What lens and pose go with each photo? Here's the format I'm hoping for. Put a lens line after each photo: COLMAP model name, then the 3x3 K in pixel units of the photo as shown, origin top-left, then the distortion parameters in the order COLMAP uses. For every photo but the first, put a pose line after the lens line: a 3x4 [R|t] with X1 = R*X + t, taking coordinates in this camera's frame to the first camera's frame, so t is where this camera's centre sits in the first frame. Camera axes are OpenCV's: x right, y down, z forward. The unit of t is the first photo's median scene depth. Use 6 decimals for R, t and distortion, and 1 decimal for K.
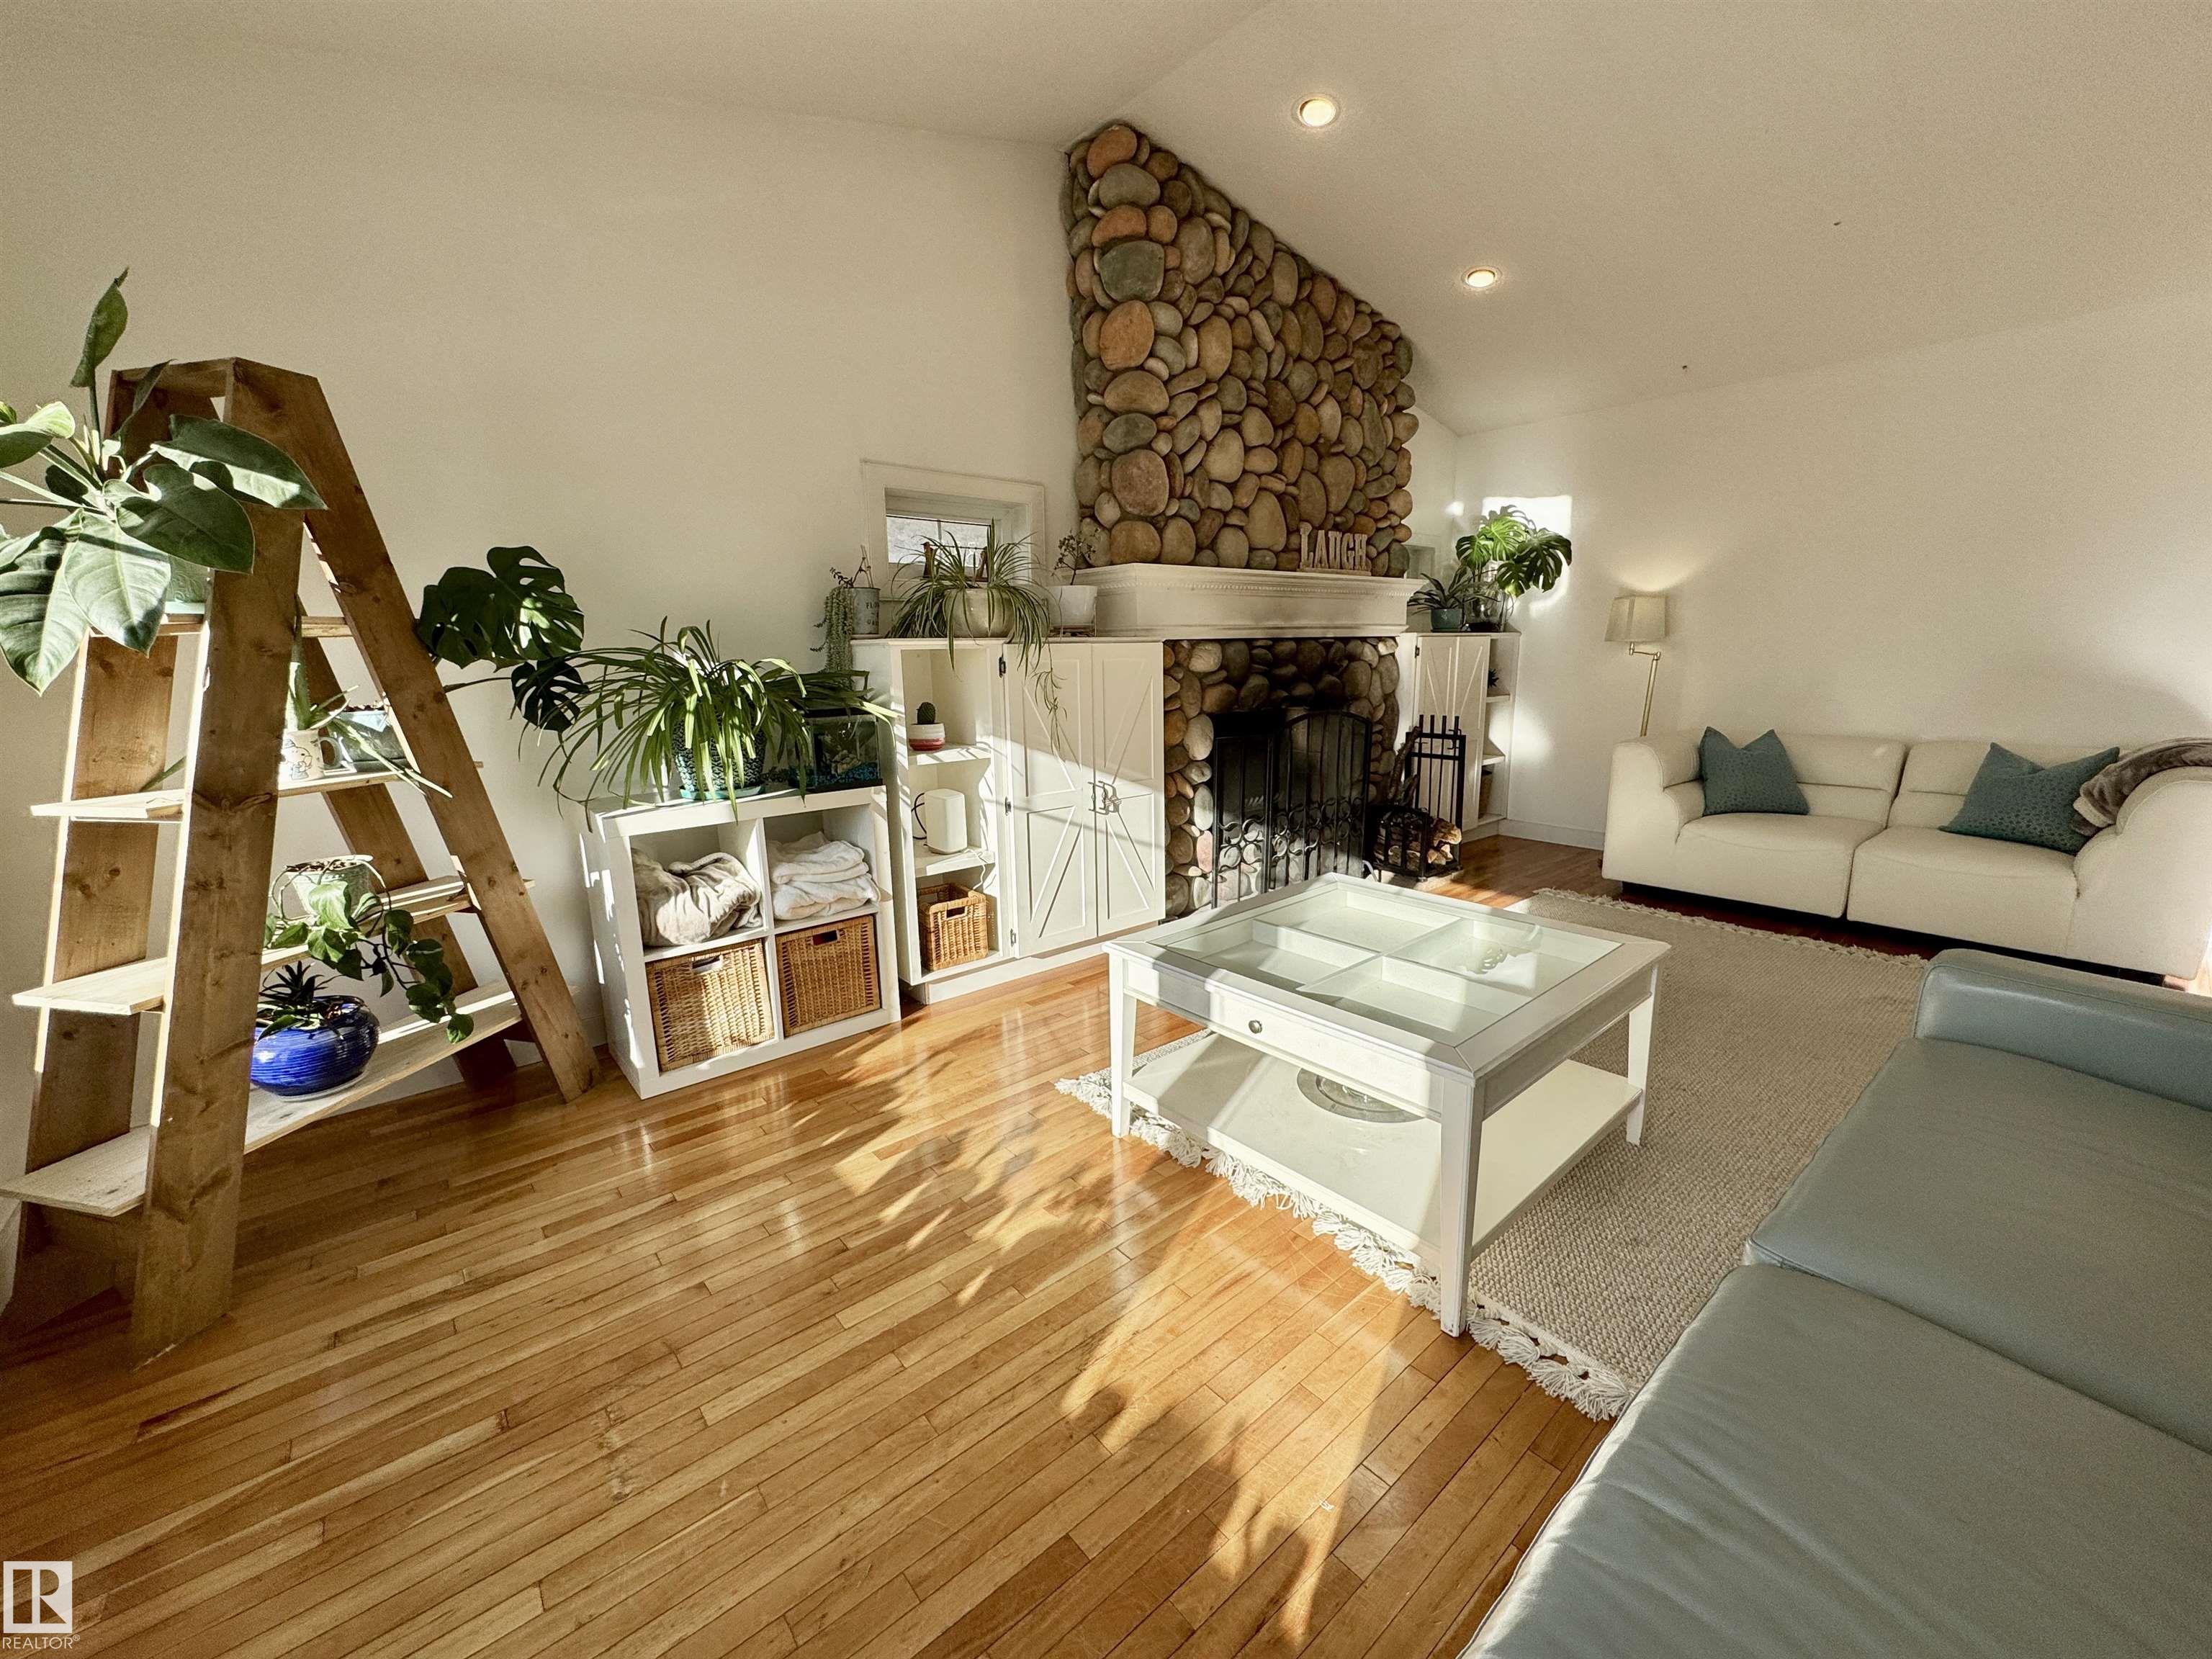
lens RADIAL K [[882.9, 0, 1103.6], [0, 882.9, 822.1], [0, 0, 1]] dist [-0.001864, 0.000013]
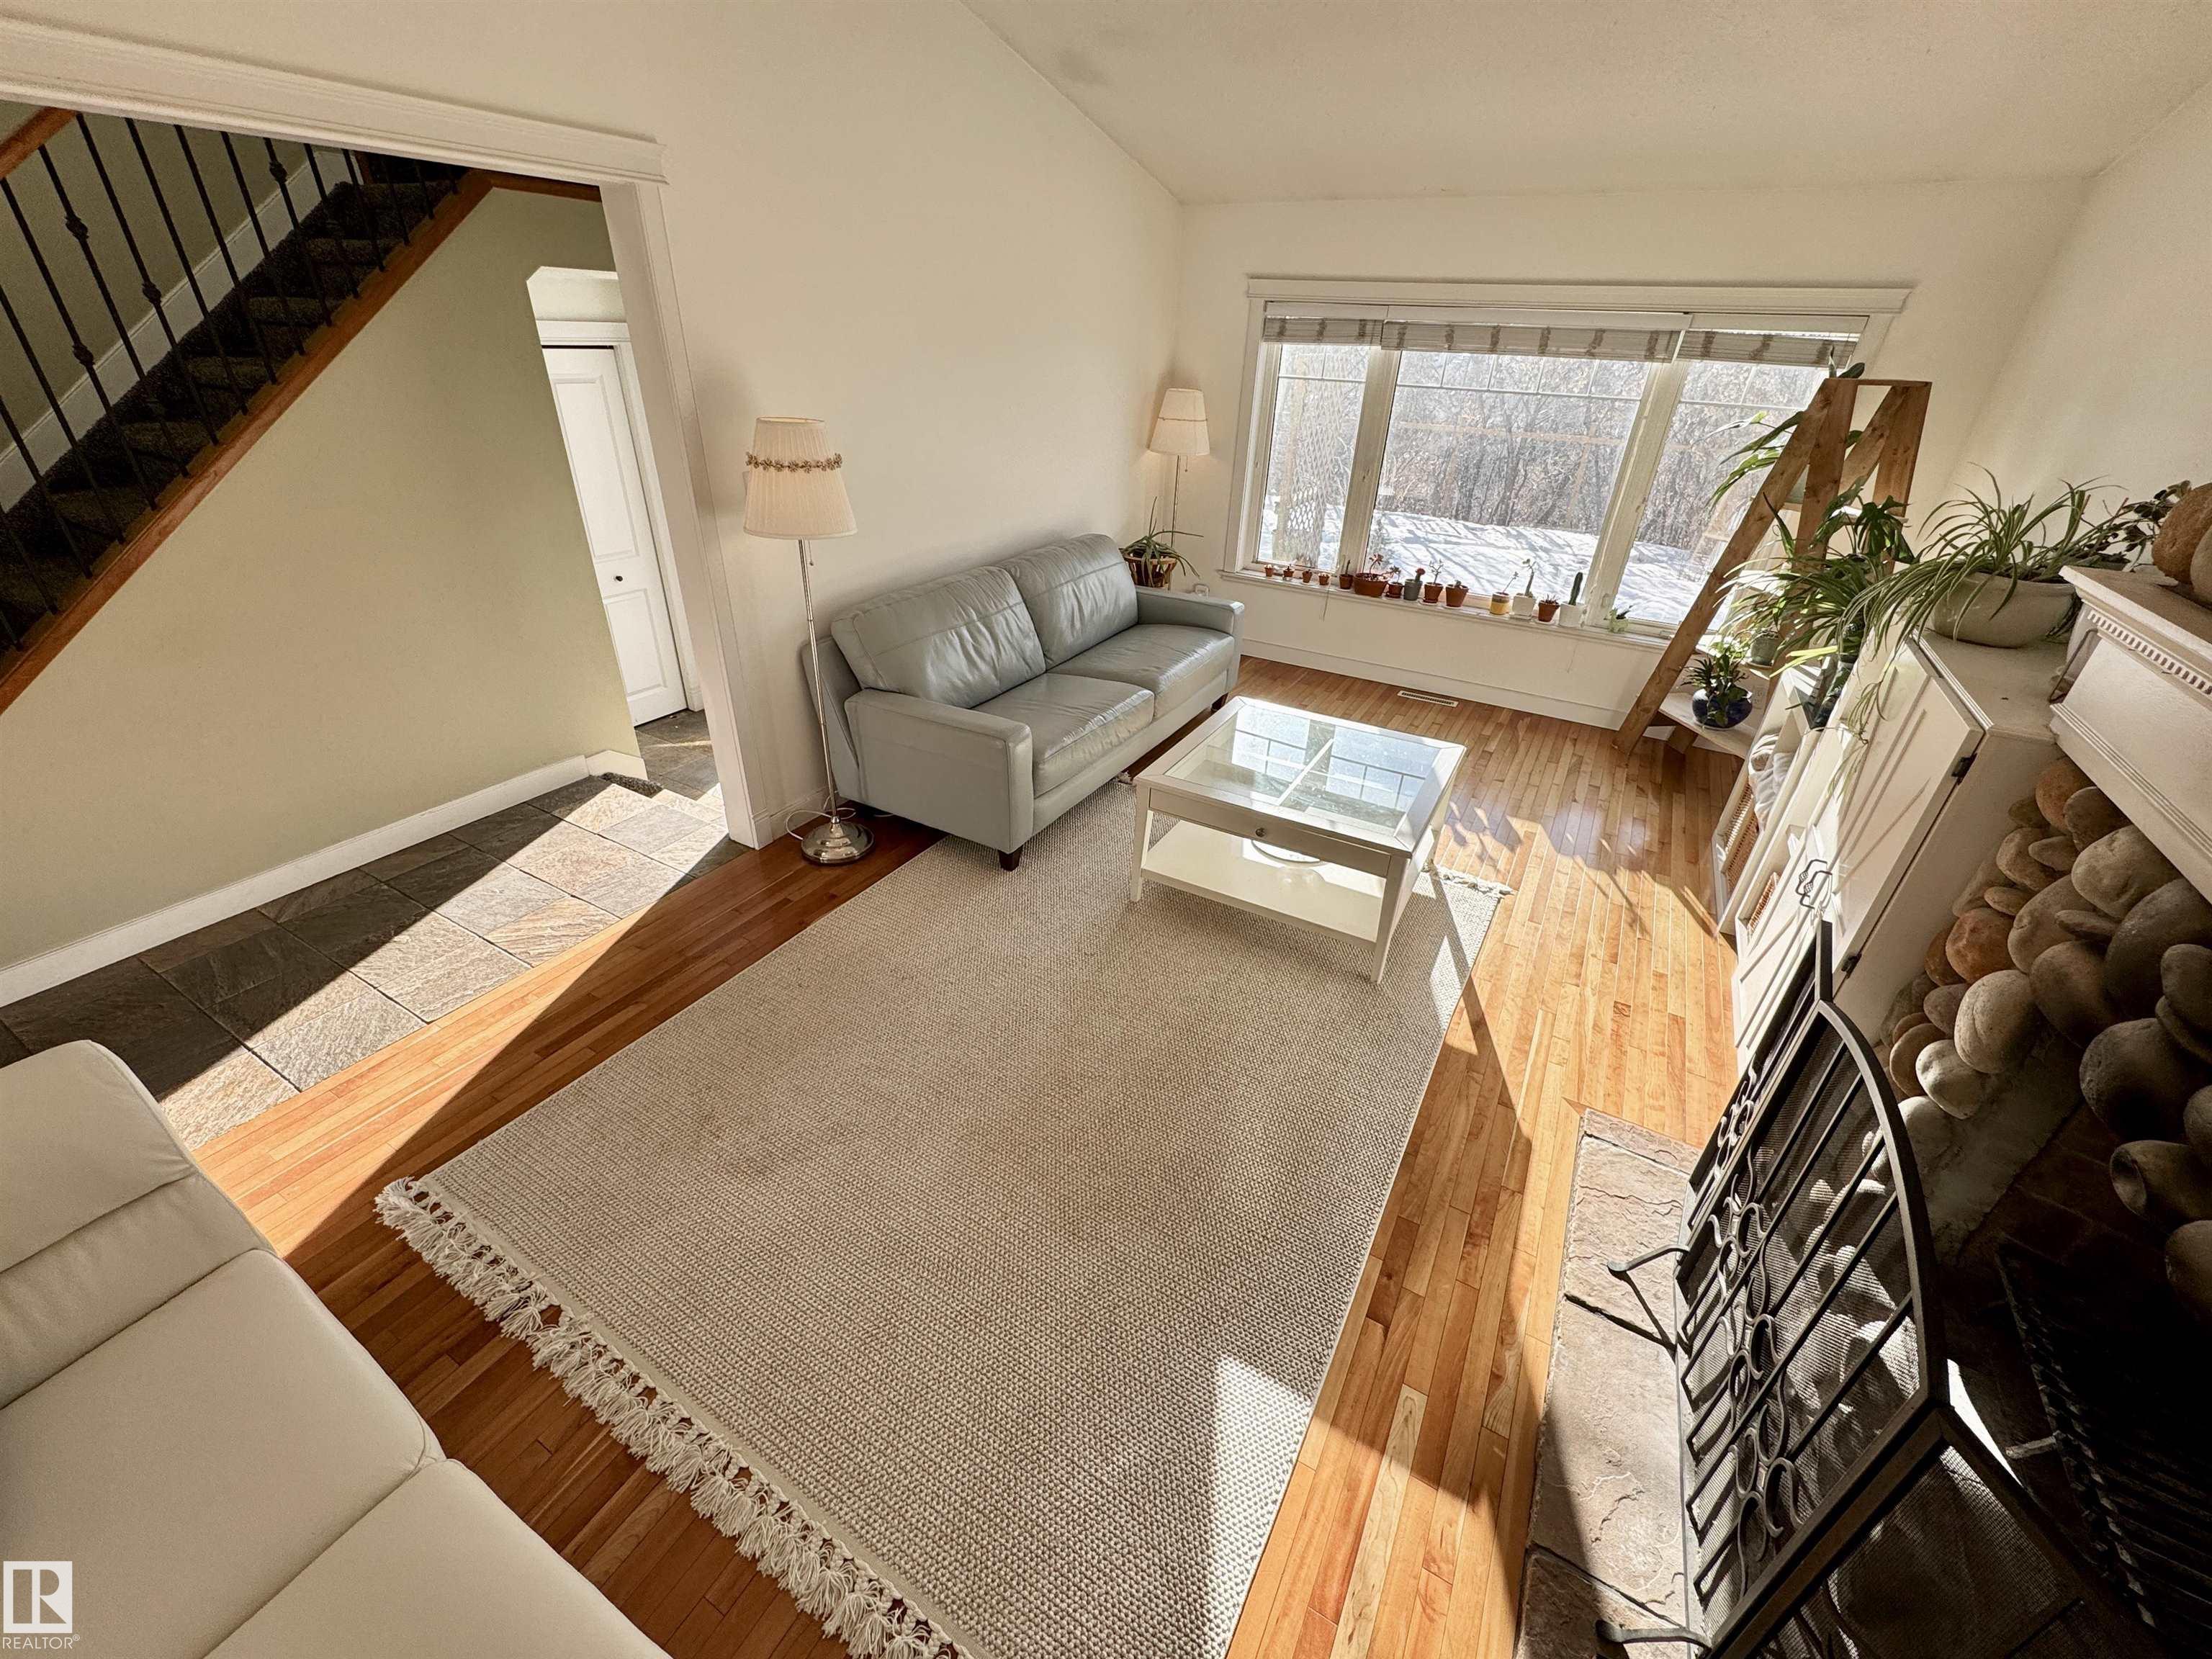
lens RADIAL K [[882.9, 0, 1103.4], [0, 882.9, 830.5], [0, 0, 1]] dist [-0.001864, 0.000013]
pose [[-0.939878, 0.156411, -0.303586, 0.634175], [-0.083662, 0.756411, 0.648724, -0.408802], [0.331104, 0.635120, -0.697849, 1.134409]]
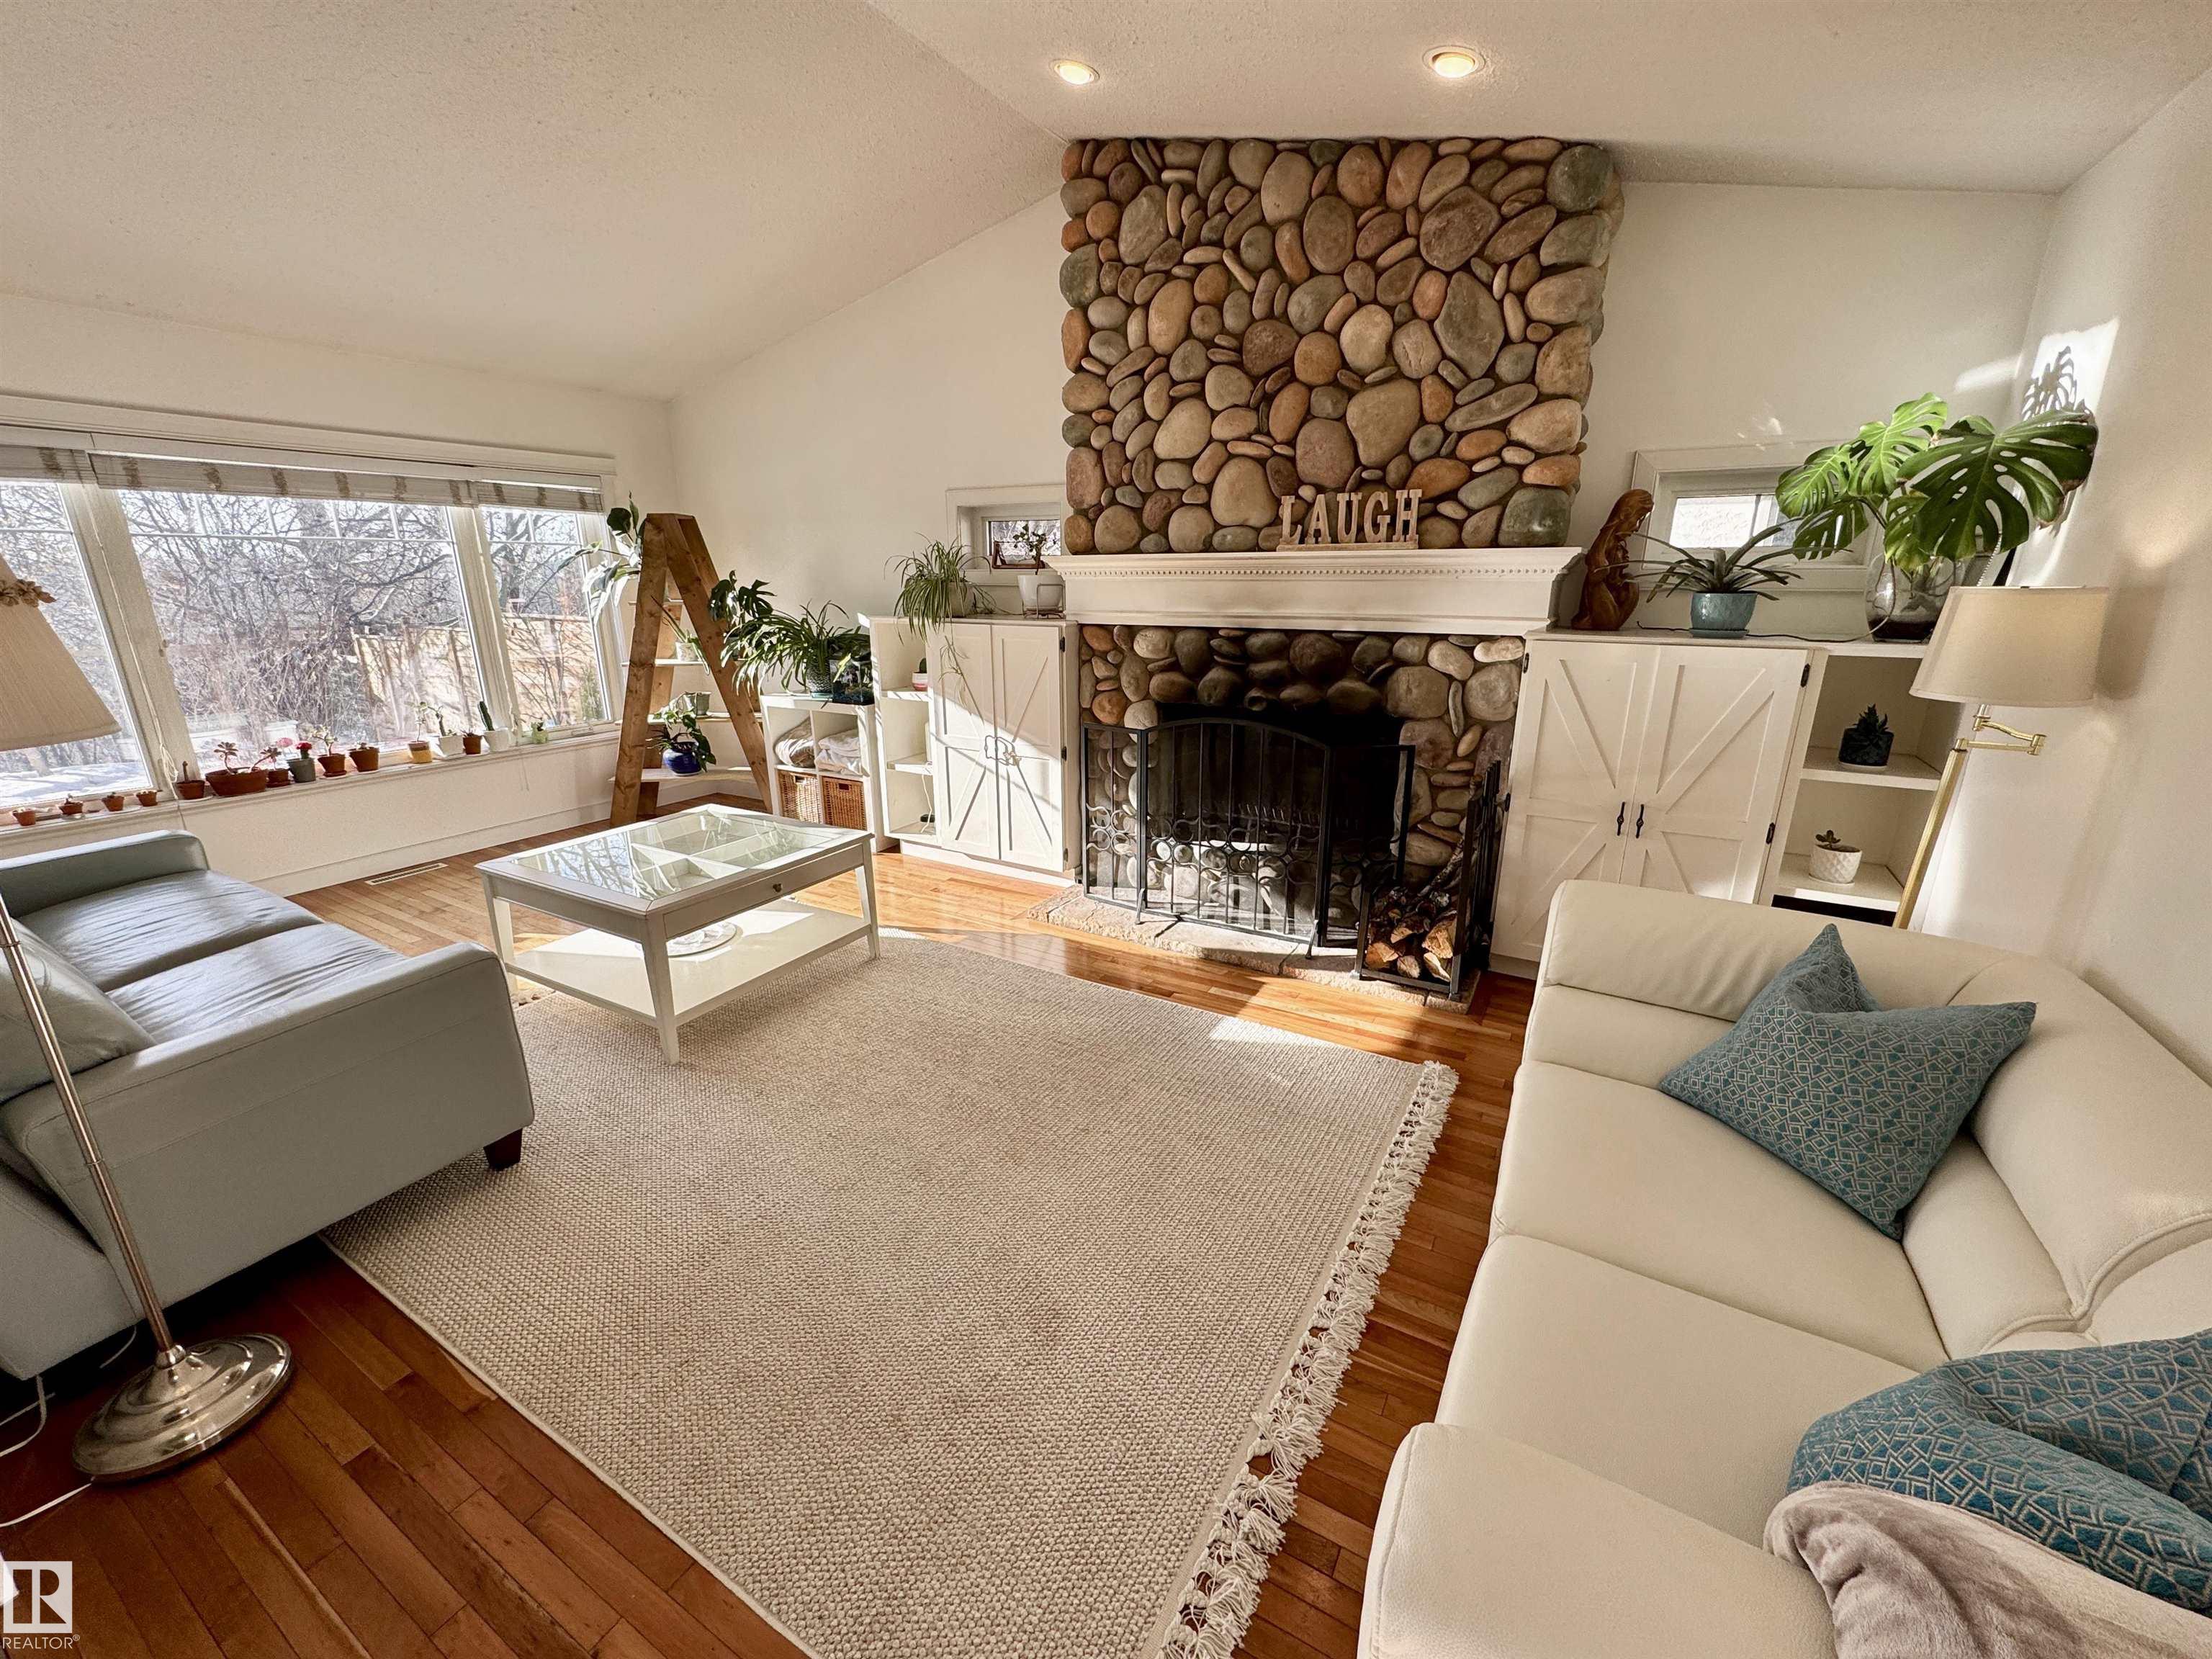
lens RADIAL K [[882.9, 0, 1104.1], [0, 882.9, 827.7], [0, 0, 1]] dist [-0.001864, 0.000013]
pose [[0.337771, 0.278044, -0.899223, 1.075243], [-0.186321, 0.956218, 0.225680, -0.208695], [0.922603, 0.091316, 0.374788, 0.614398]]
